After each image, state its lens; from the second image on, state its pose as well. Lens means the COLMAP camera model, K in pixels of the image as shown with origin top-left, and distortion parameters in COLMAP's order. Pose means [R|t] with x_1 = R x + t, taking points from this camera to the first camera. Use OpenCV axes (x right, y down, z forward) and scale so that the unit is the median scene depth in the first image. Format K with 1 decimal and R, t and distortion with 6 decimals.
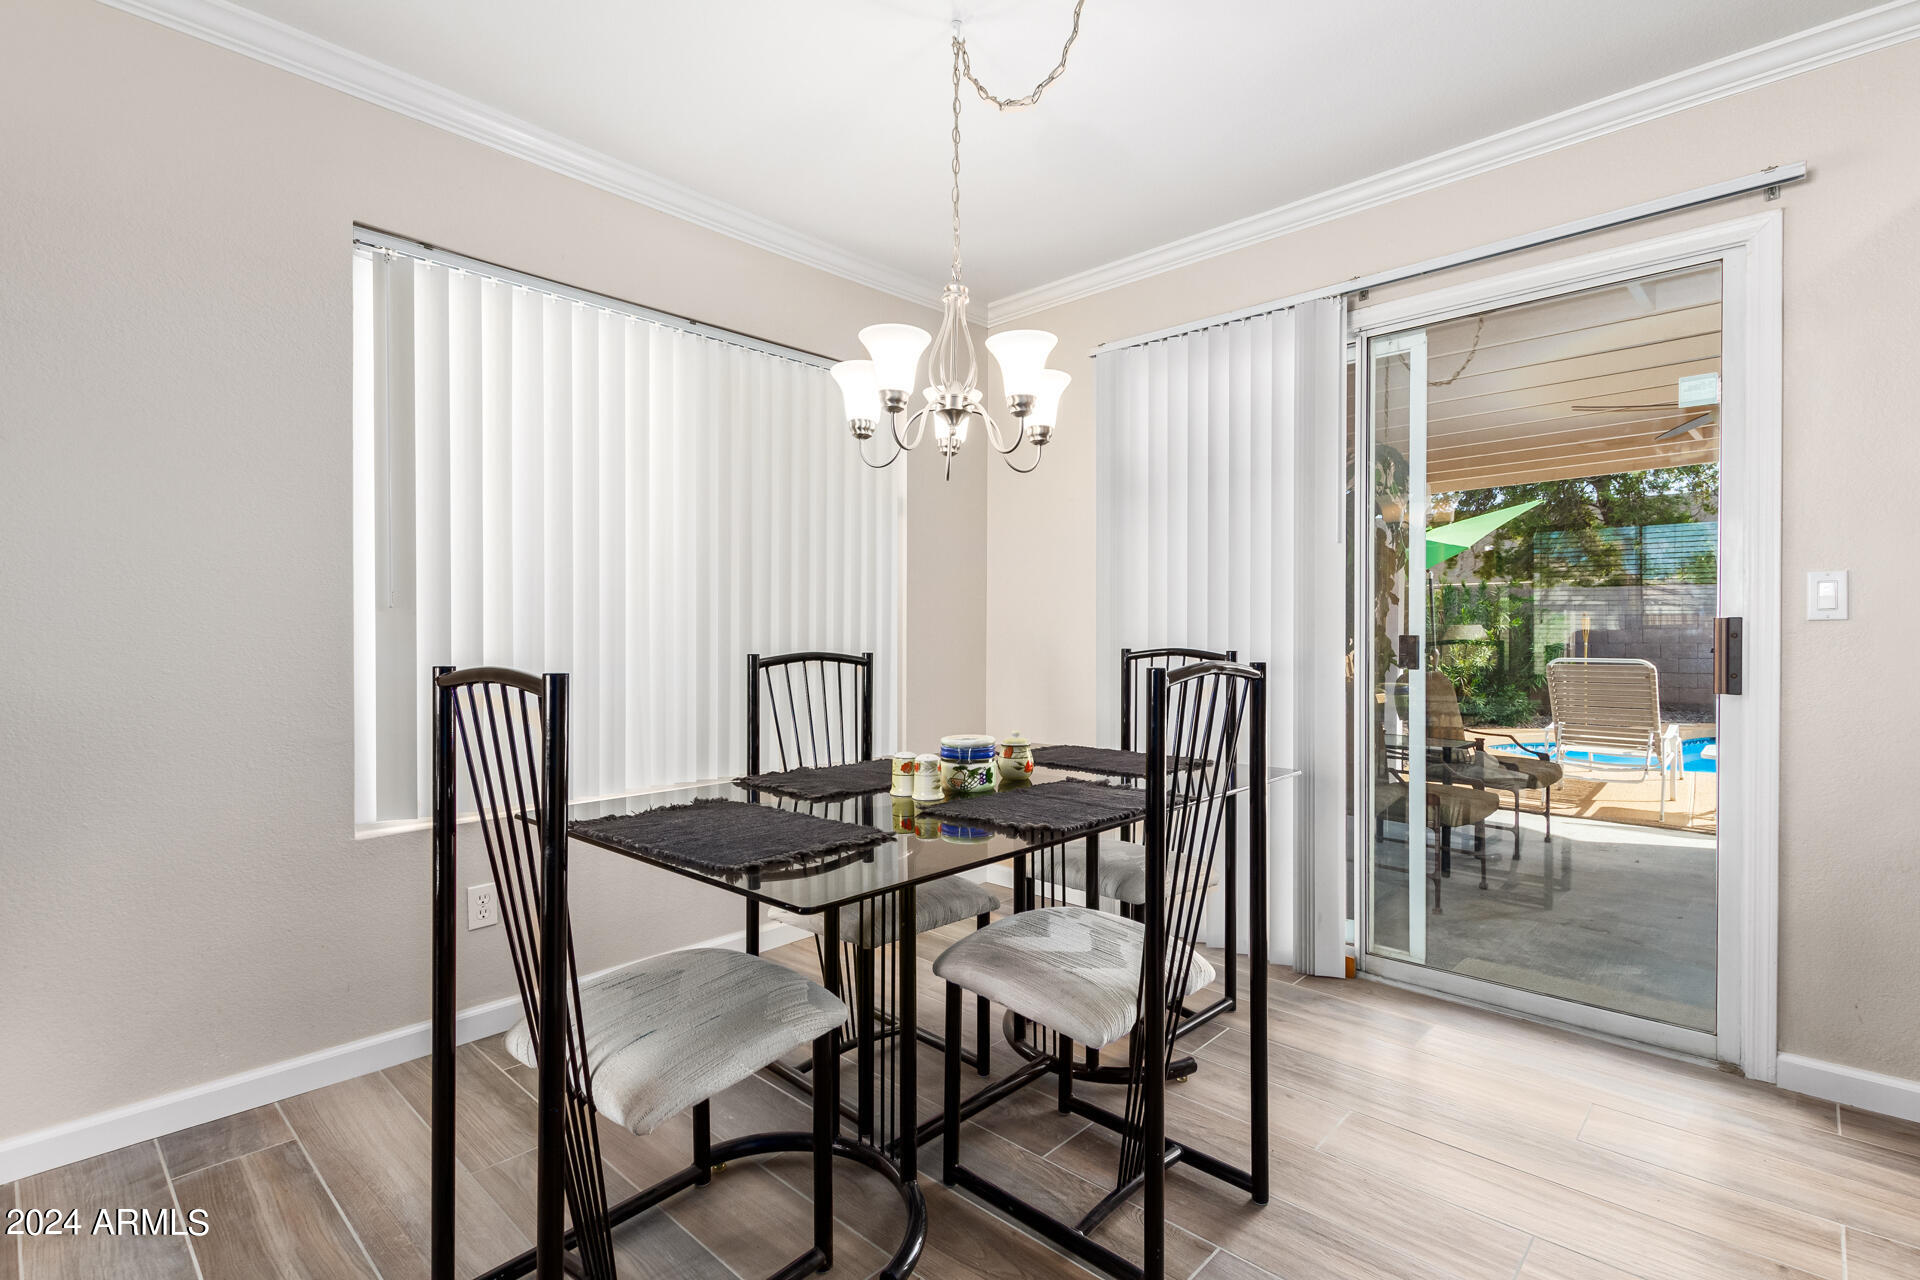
lens RADIAL K [[898.0, 0, 980.7], [0, 898.0, 629.4], [0, 0, 1]] dist [0.004639, -0.005161]
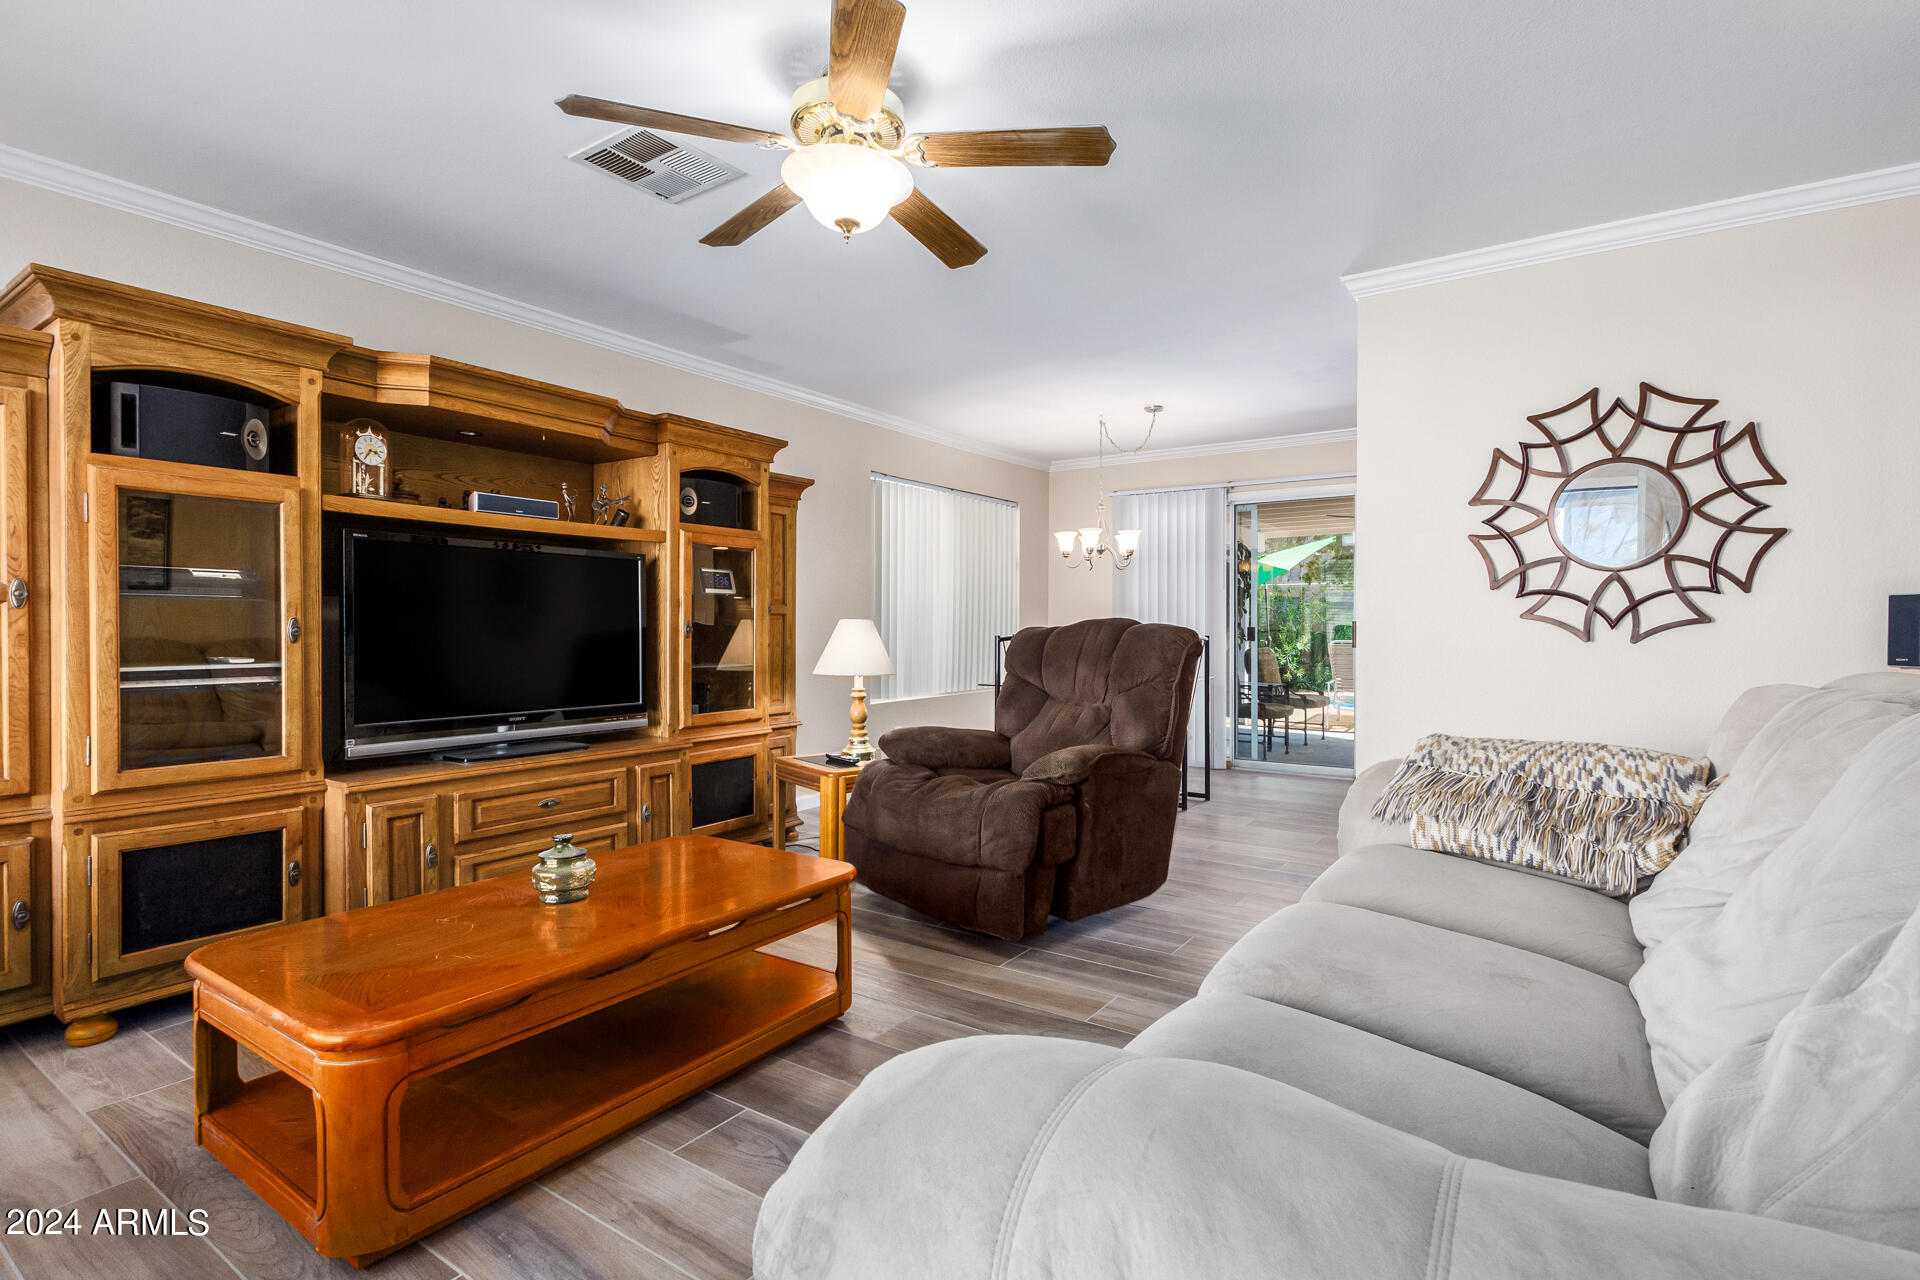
lens RADIAL K [[898.0, 0, 980.7], [0, 898.0, 629.4], [0, 0, 1]] dist [0.004639, -0.005161]
pose [[0.988572, -0.003126, 0.150716, -0.590521], [0.001985, 0.999968, 0.007721, -0.007403], [-0.150736, -0.007333, 0.988547, -1.244996]]
